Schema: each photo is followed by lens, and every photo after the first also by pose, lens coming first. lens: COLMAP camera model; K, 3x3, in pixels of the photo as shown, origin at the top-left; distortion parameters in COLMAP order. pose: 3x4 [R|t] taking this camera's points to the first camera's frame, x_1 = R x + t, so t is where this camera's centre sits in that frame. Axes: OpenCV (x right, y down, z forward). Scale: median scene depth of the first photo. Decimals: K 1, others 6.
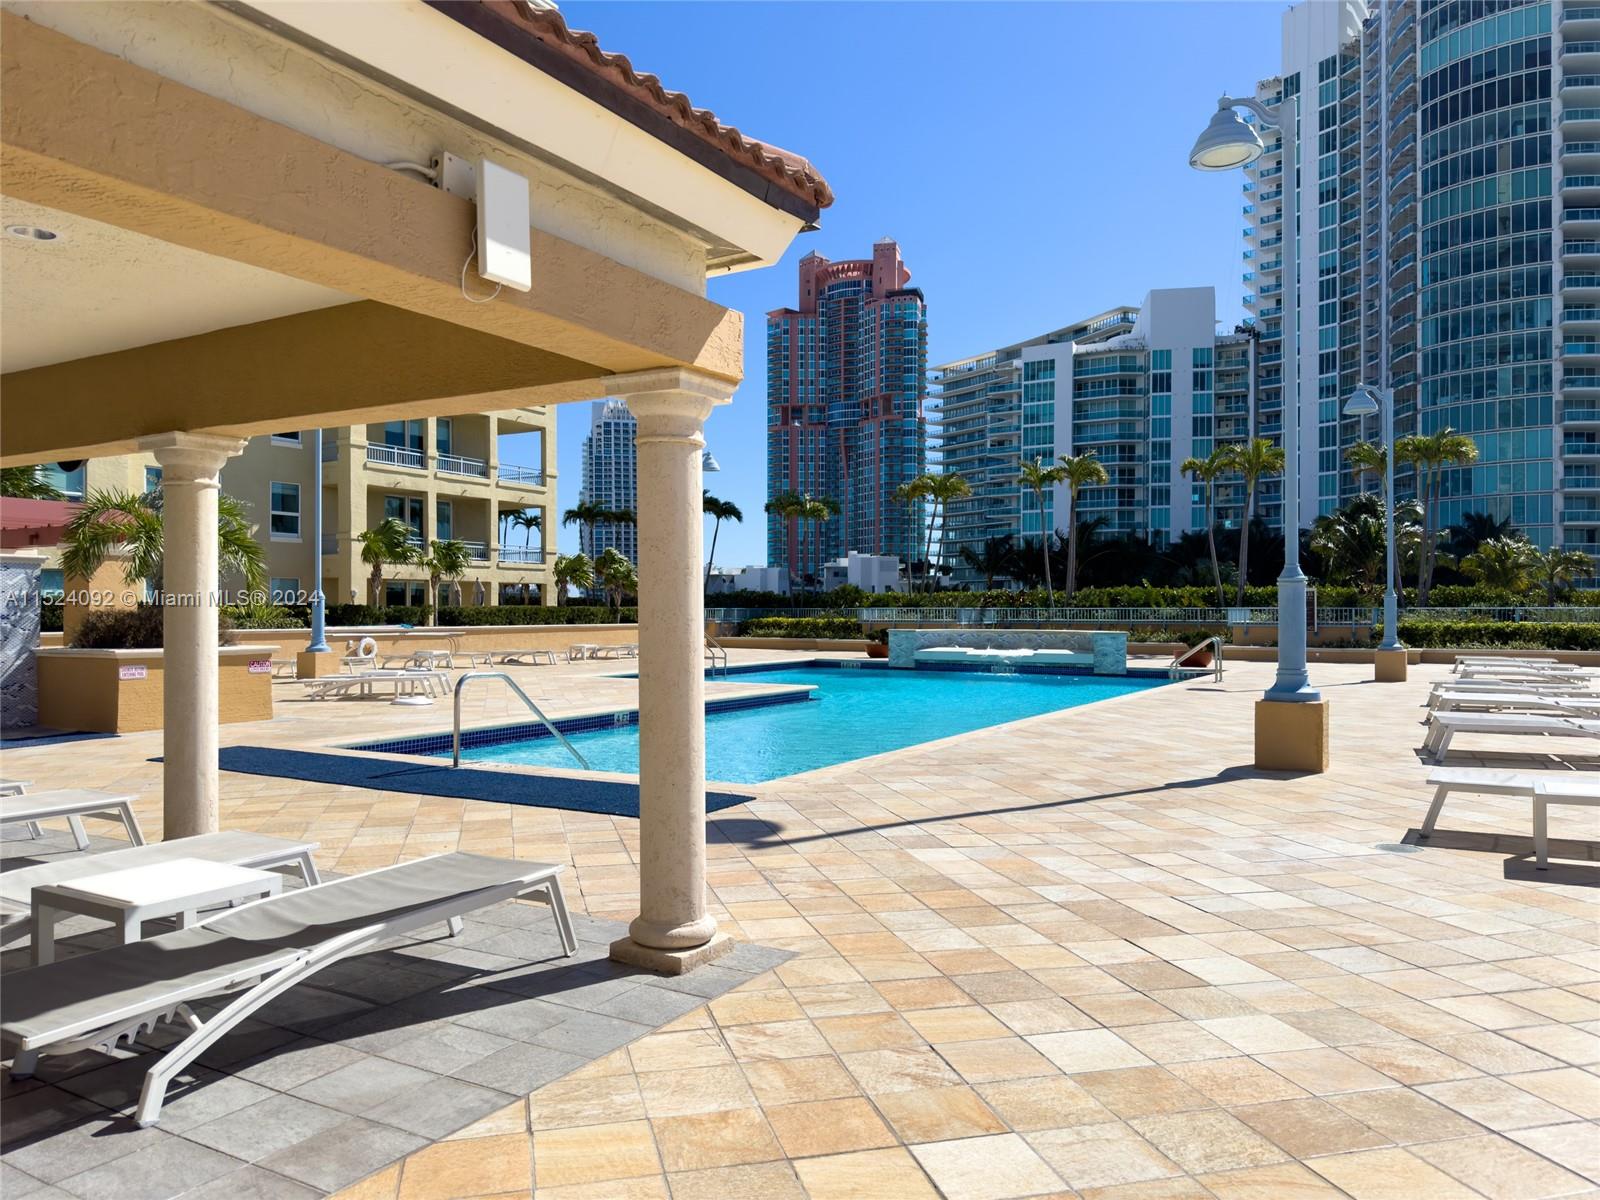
lens RADIAL K [[1152.5, 0, 799.2], [0, 1152.5, 607.5], [0, 0, 1]] dist [0.001685, -0.000445]
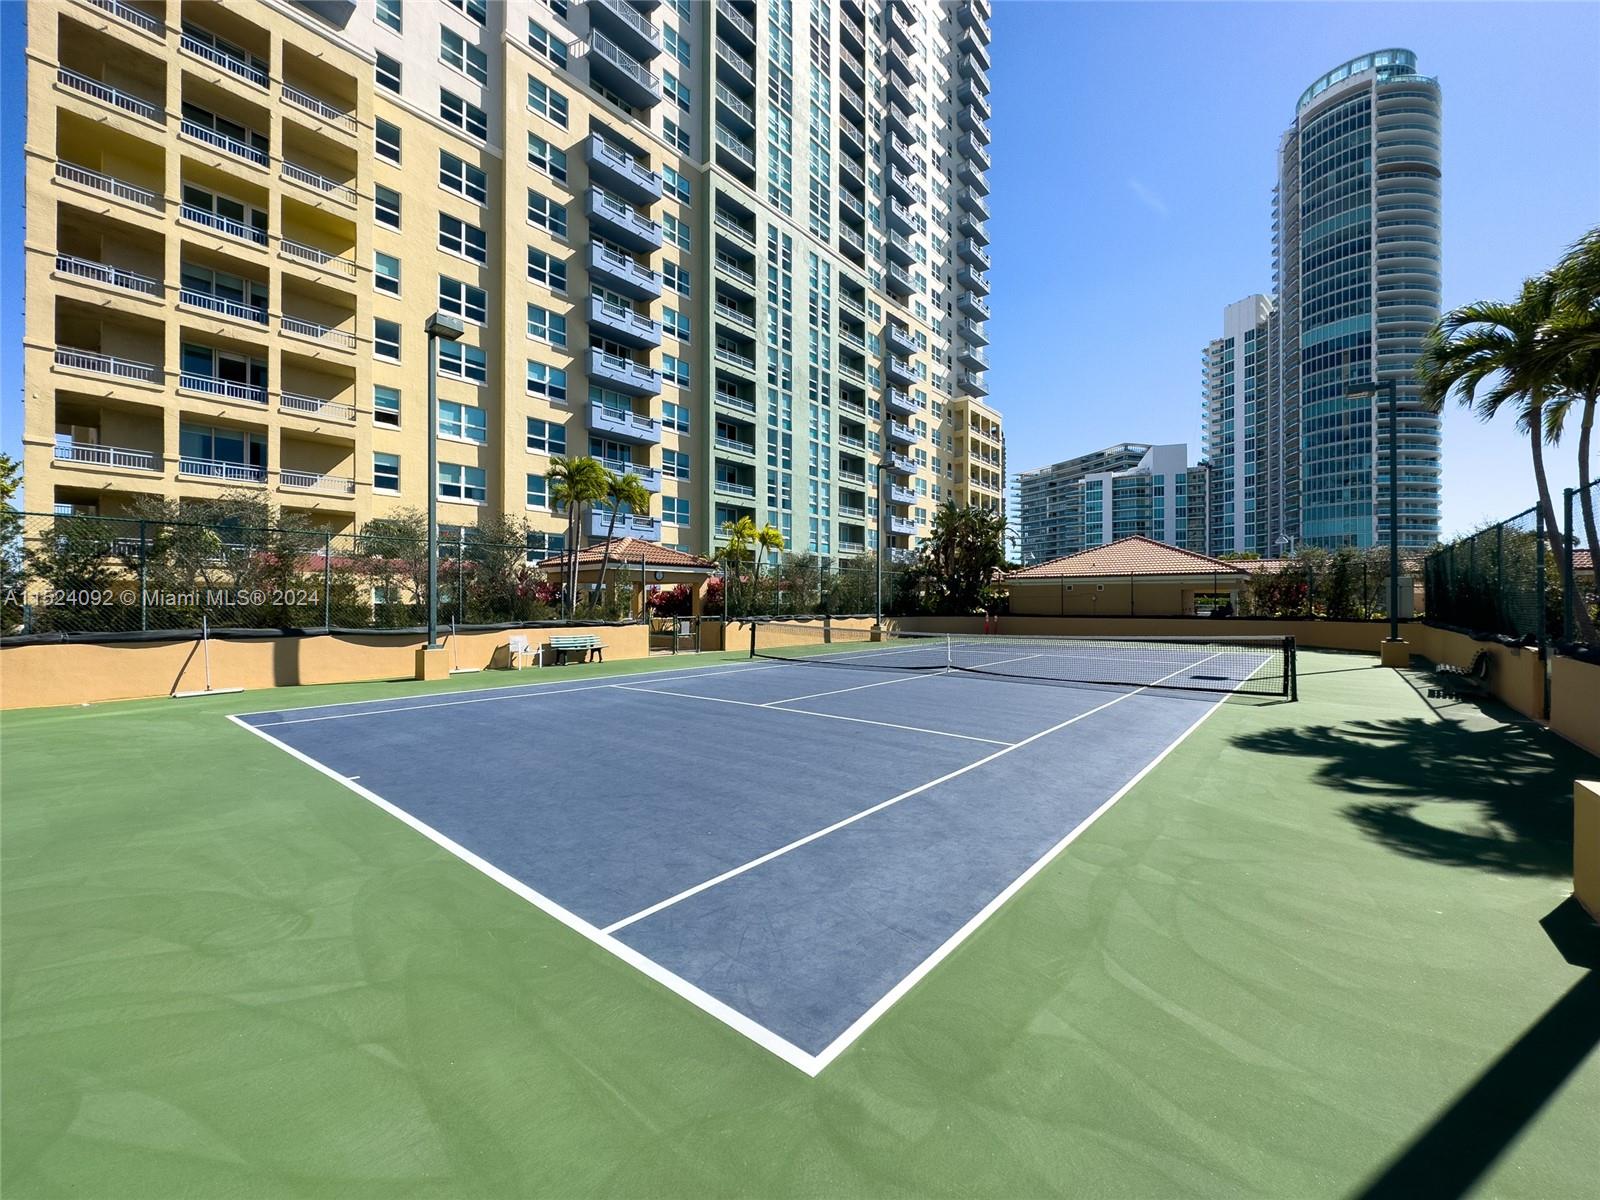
lens RADIAL K [[637.4, 0, 802.0], [0, 637.4, 594.0], [0, 0, 1]] dist [-0.000551, -0.000564]
pose [[0.986576, 0.005518, -0.163208, -0.152520], [-0.006249, 0.999973, -0.003967, -0.005479], [0.163182, 0.004933, 0.986584, -0.264874]]
